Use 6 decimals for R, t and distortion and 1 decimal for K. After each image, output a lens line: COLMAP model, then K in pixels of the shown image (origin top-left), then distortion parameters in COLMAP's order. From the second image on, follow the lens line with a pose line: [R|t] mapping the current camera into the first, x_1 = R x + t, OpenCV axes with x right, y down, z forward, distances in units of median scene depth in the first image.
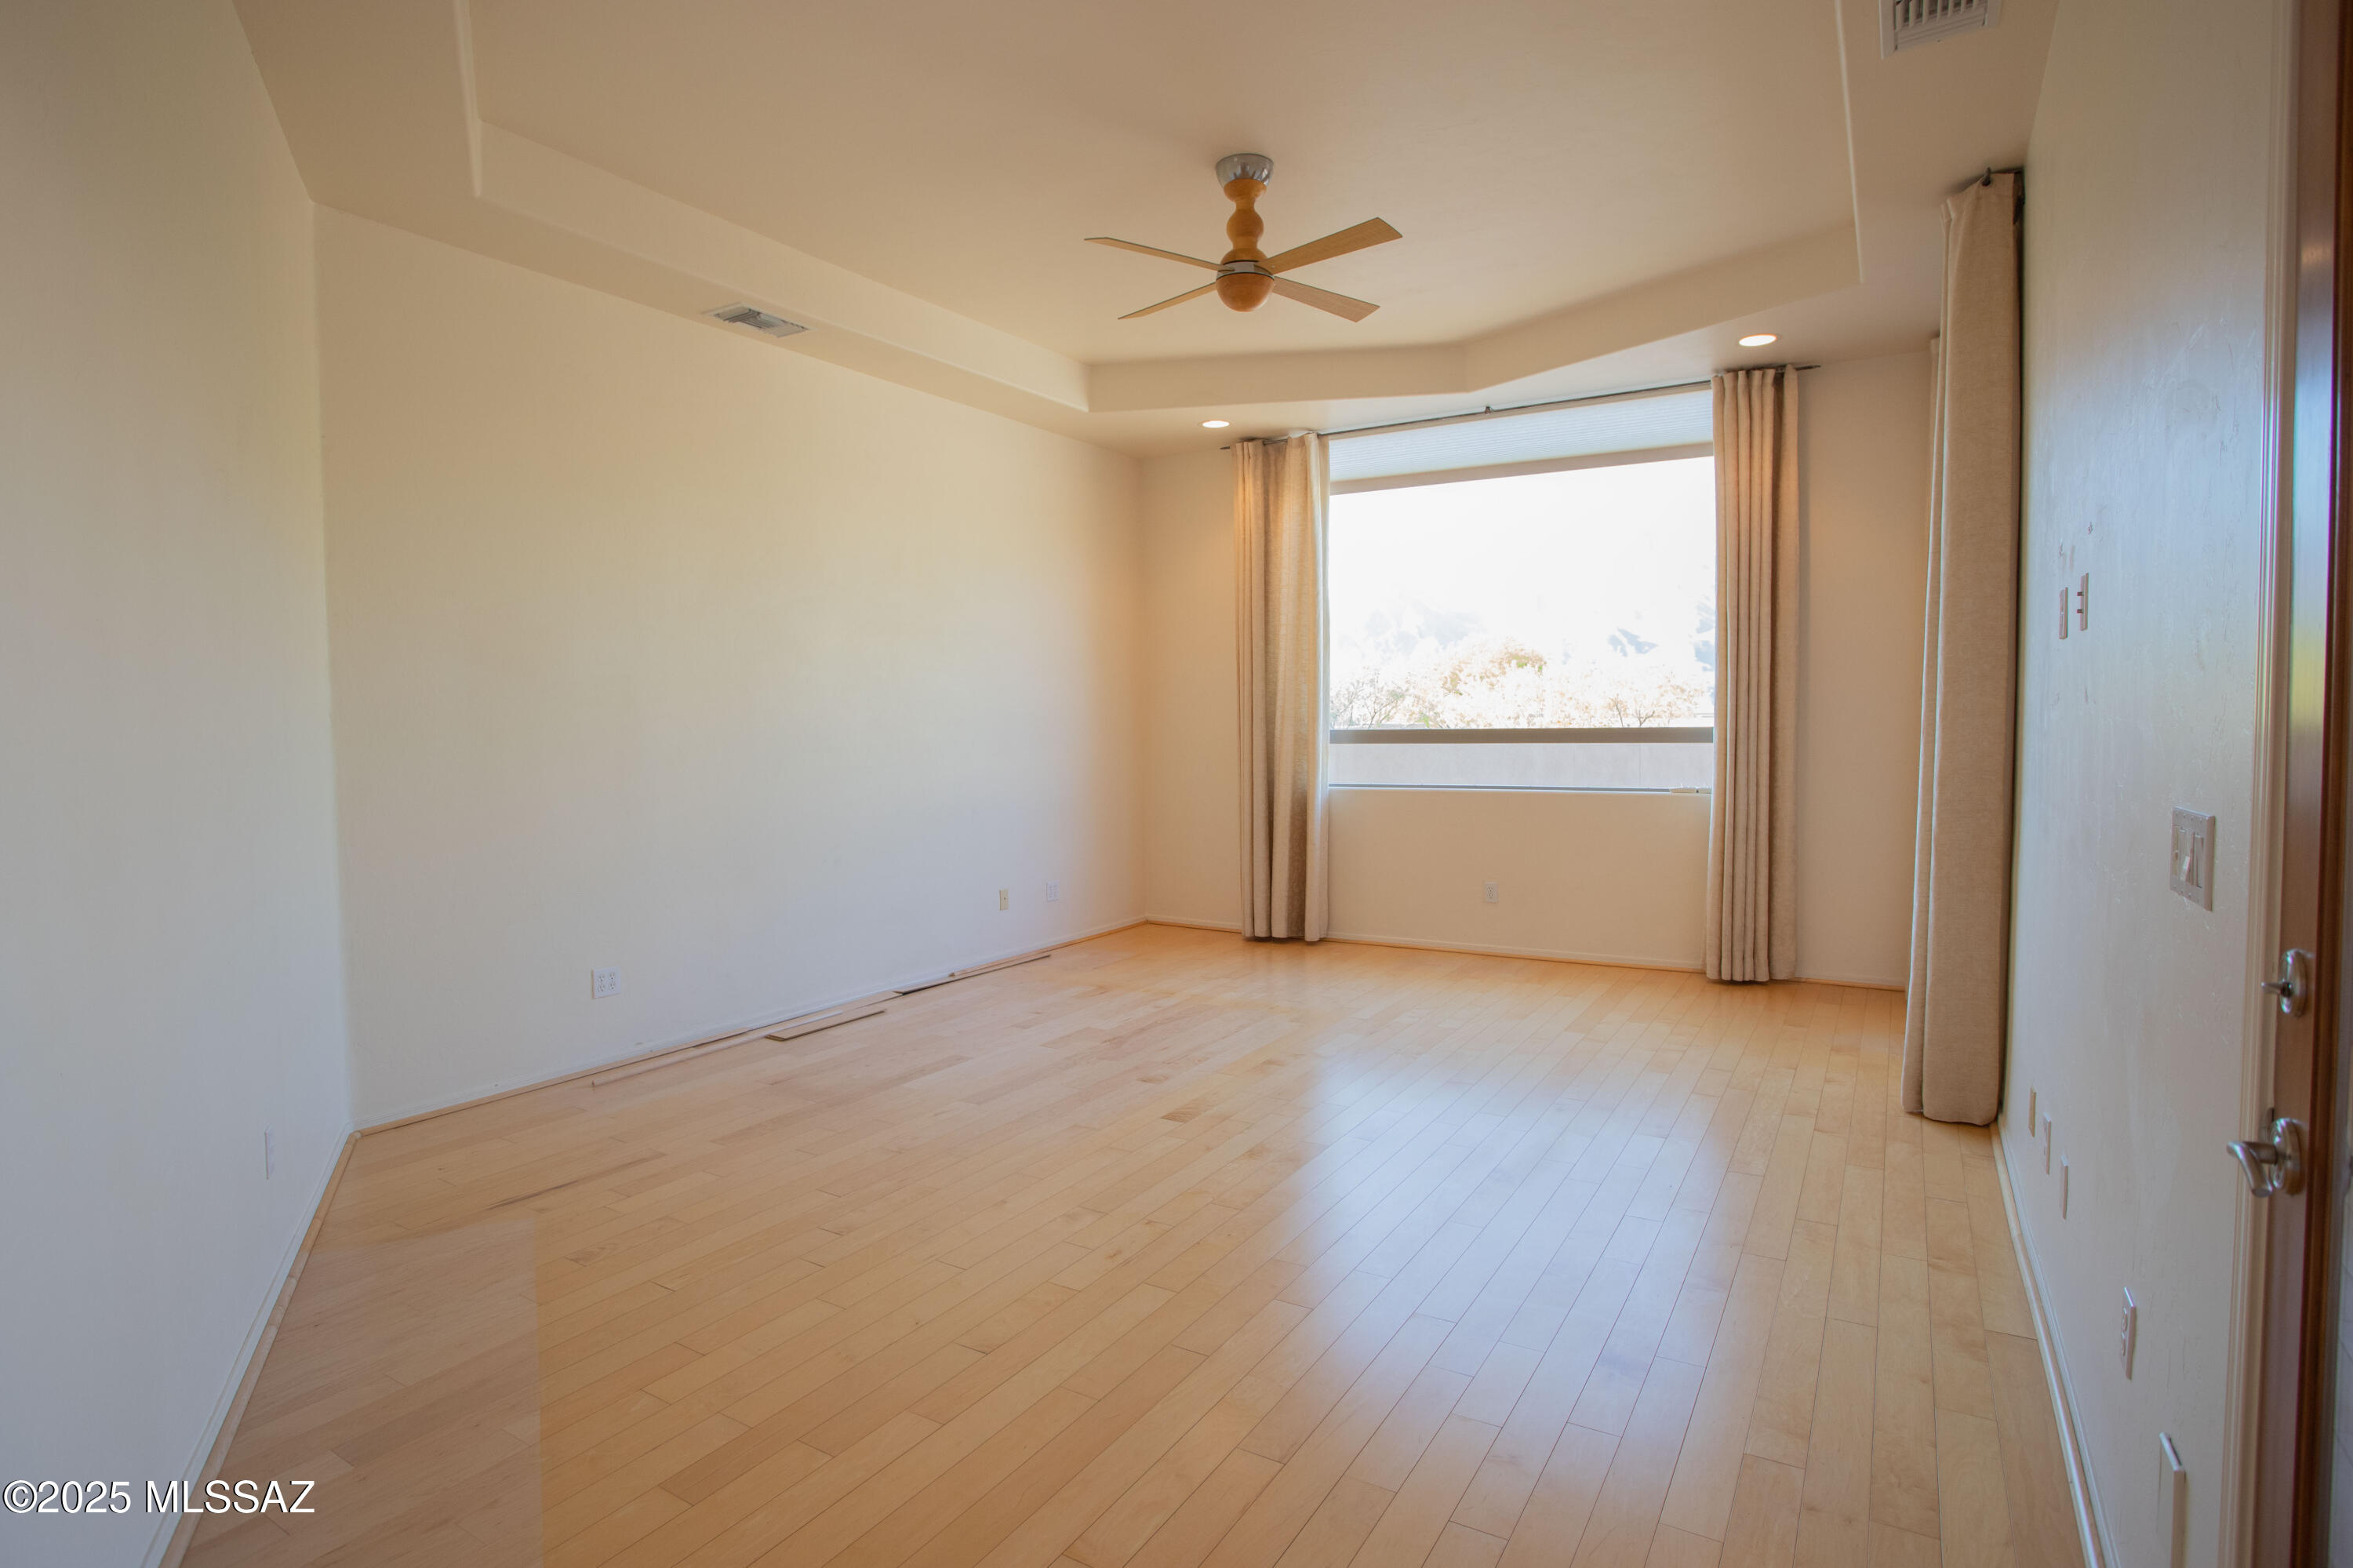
lens RADIAL K [[1147.8, 0, 1186.8], [0, 1147.8, 771.0], [0, 0, 1]] dist [-0.070723, 0.029197]
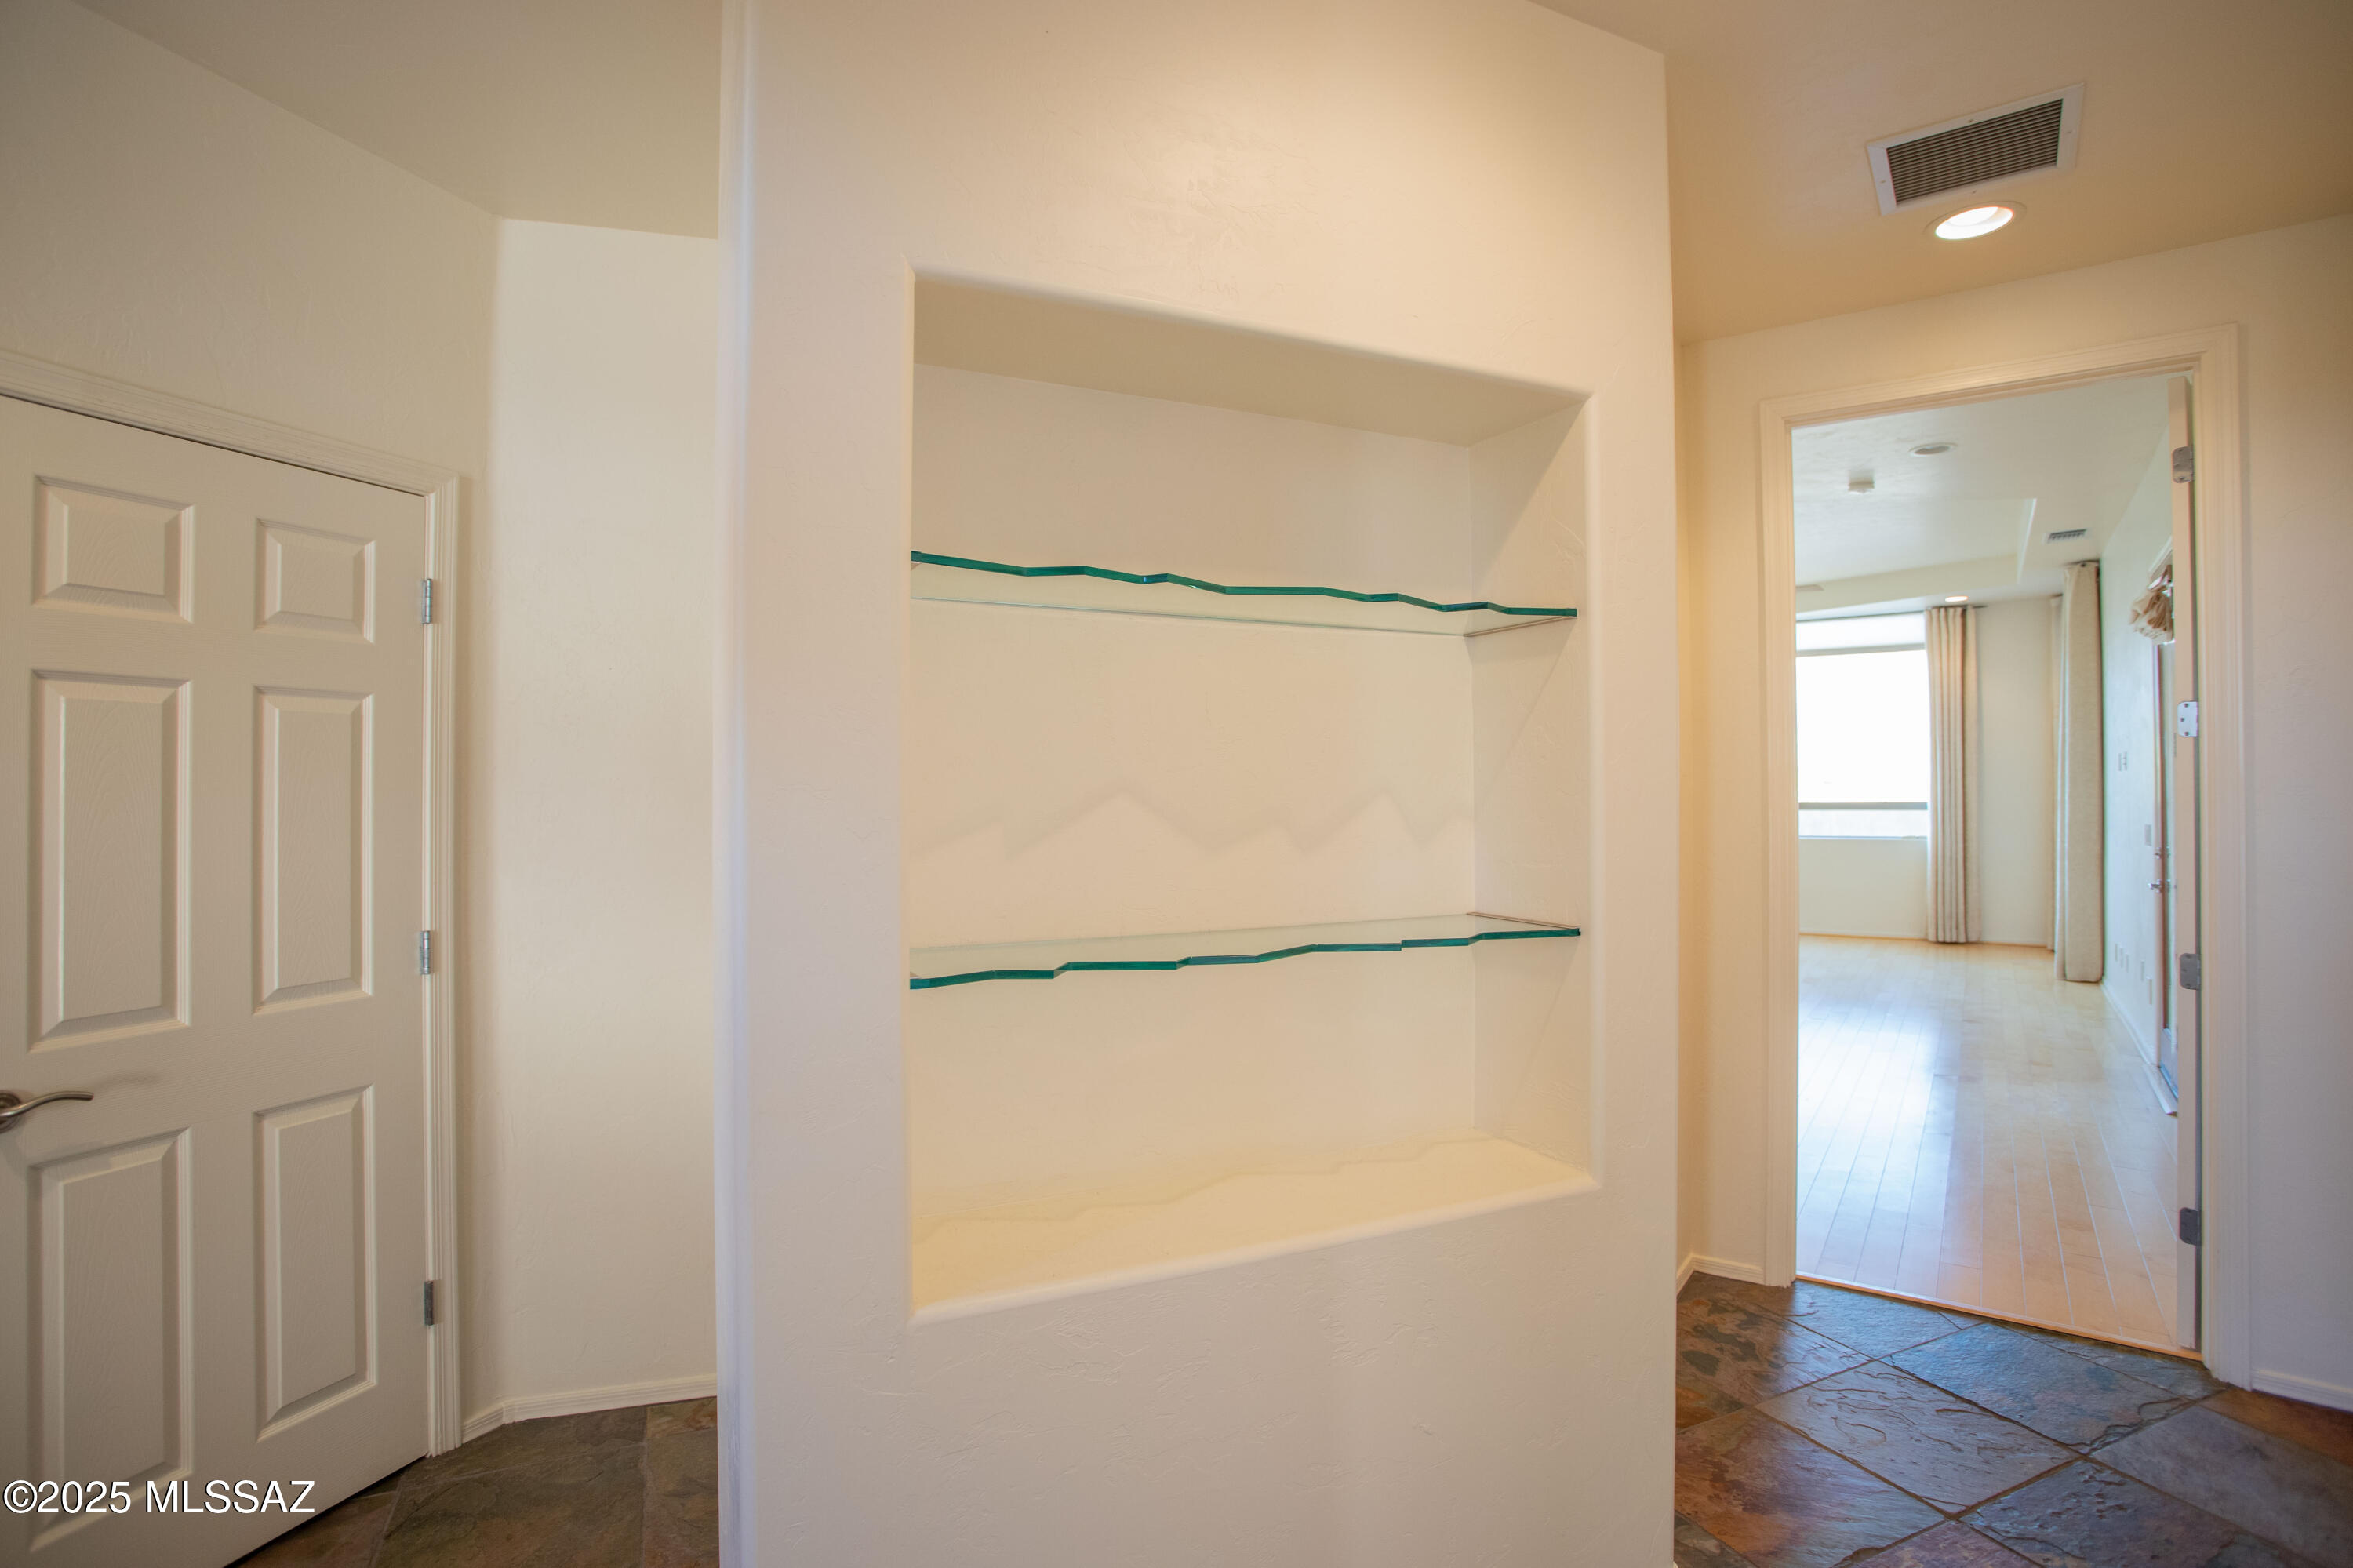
lens RADIAL K [[1147.8, 0, 1186.8], [0, 1147.8, 771.0], [0, 0, 1]] dist [-0.070723, 0.029197]
pose [[0.998866, 0.004711, -0.047383, -0.656162], [-0.007395, 0.998368, -0.056632, 0.023172], [0.047039, 0.056919, 0.997270, -0.869510]]
